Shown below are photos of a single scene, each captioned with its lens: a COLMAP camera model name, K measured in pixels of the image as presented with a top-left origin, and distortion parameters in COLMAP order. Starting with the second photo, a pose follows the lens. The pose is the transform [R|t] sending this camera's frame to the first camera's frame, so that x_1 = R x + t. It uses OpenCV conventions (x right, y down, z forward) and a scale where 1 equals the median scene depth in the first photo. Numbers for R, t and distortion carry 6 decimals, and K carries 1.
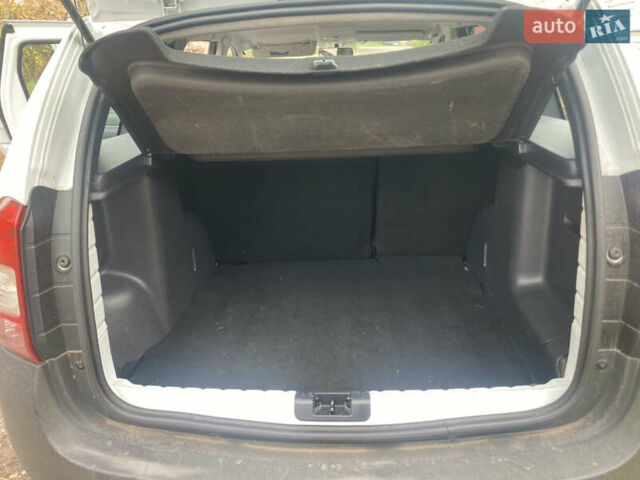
lens RADIAL K [[474.7, 0, 320.0], [0, 474.7, 240.0], [0, 0, 1]] dist [-0.005960, -0.005830]
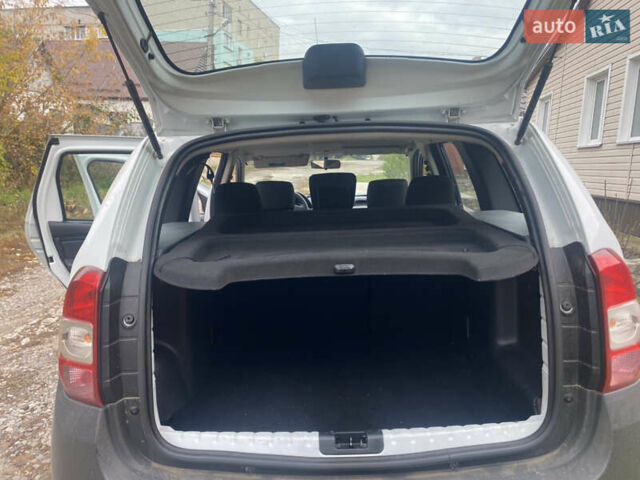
lens RADIAL K [[477.7, 0, 320.0], [0, 477.7, 240.0], [0, 0, 1]] dist [0.002406, -0.030750]
pose [[0.998600, -0.002181, 0.052860, -0.112519], [0.013834, 0.975151, -0.221109, 0.122543], [-0.051064, 0.221531, 0.973815, -0.259710]]
